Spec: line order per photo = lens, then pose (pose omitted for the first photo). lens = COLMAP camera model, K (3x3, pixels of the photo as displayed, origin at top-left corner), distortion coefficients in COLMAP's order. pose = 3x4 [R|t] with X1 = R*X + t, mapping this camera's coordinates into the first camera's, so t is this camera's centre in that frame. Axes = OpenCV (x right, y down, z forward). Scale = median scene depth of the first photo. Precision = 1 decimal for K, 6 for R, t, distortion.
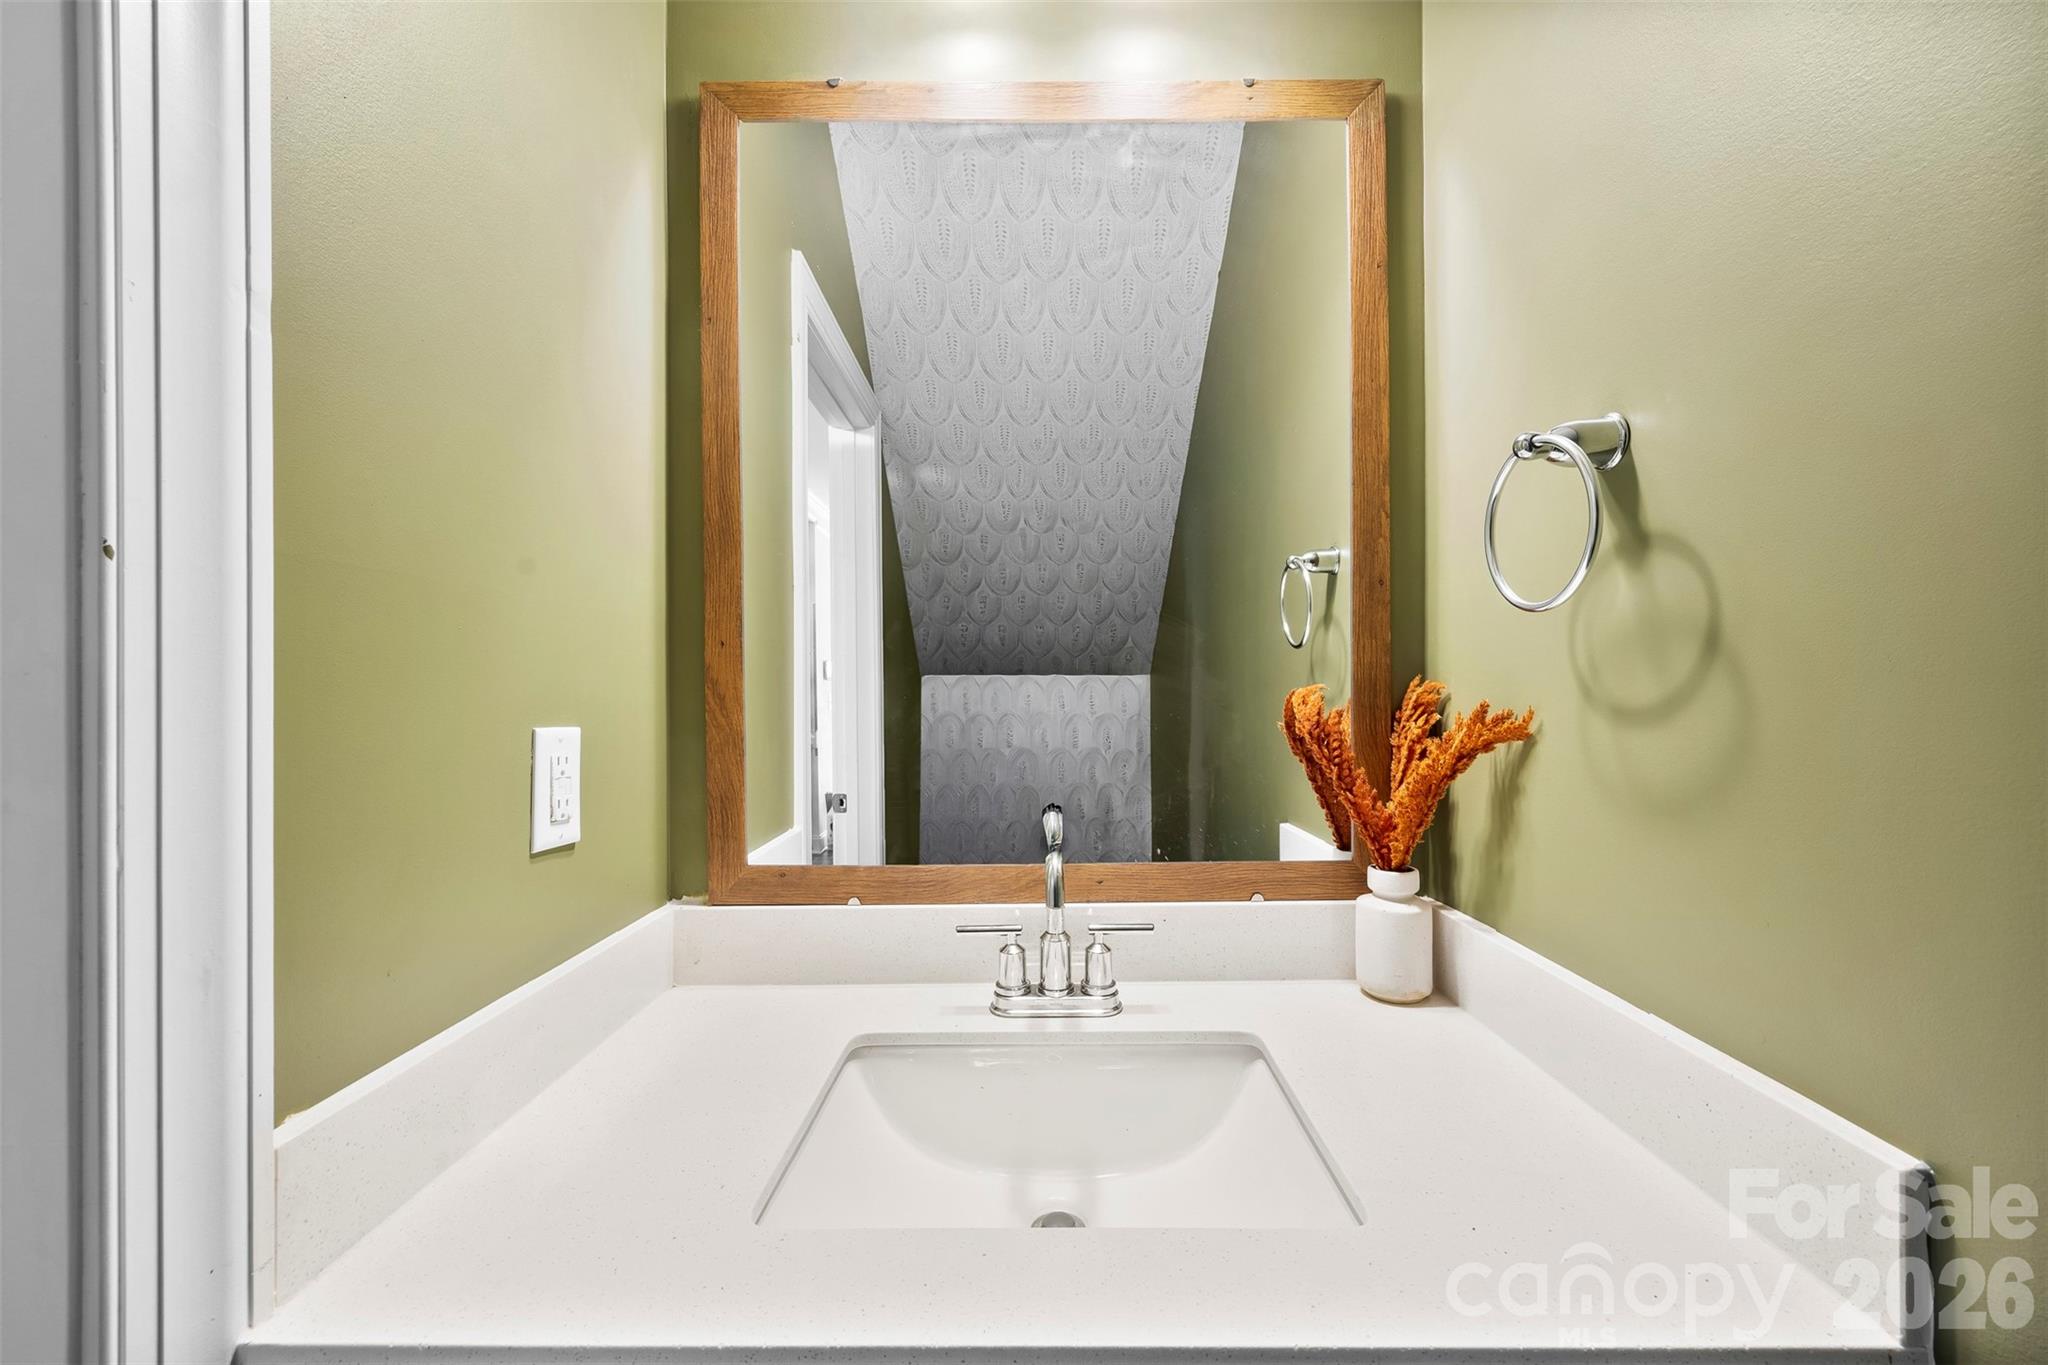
lens RADIAL K [[798.2, 0, 1026.5], [0, 798.2, 692.8], [0, 0, 1]] dist [0.000764, 0.000916]
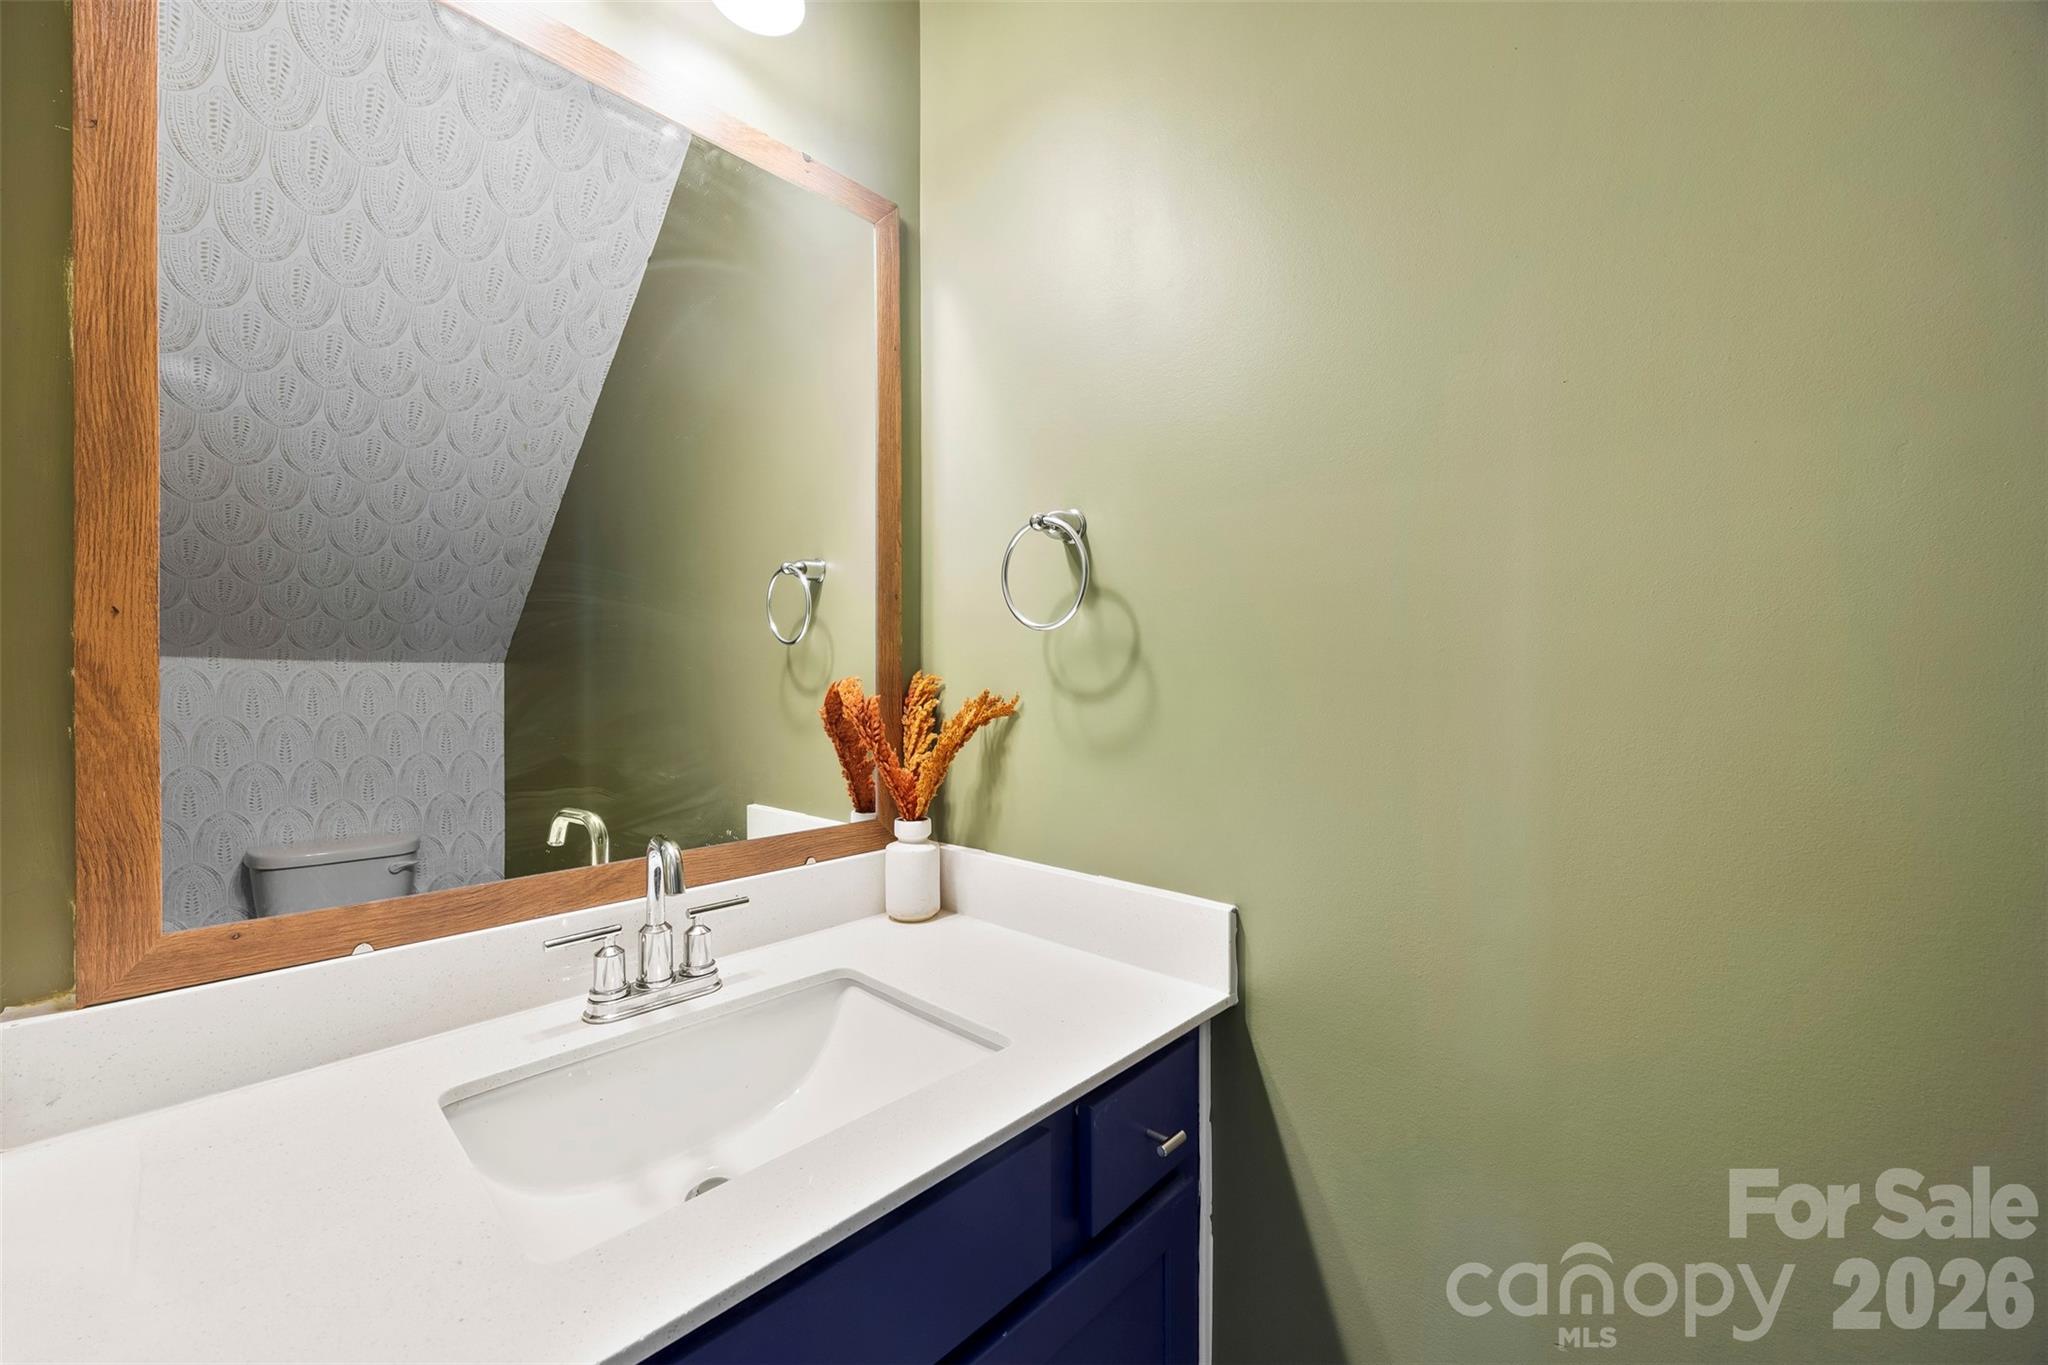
lens RADIAL K [[798.2, 0, 1023.4], [0, 798.2, 676.3], [0, 0, 1]] dist [0.000764, 0.000916]
pose [[0.685389, 0.006431, 0.728149, -0.359032], [0.001434, 0.999947, -0.010181, 0.001576], [-0.728176, 0.008022, 0.685343, -0.018819]]
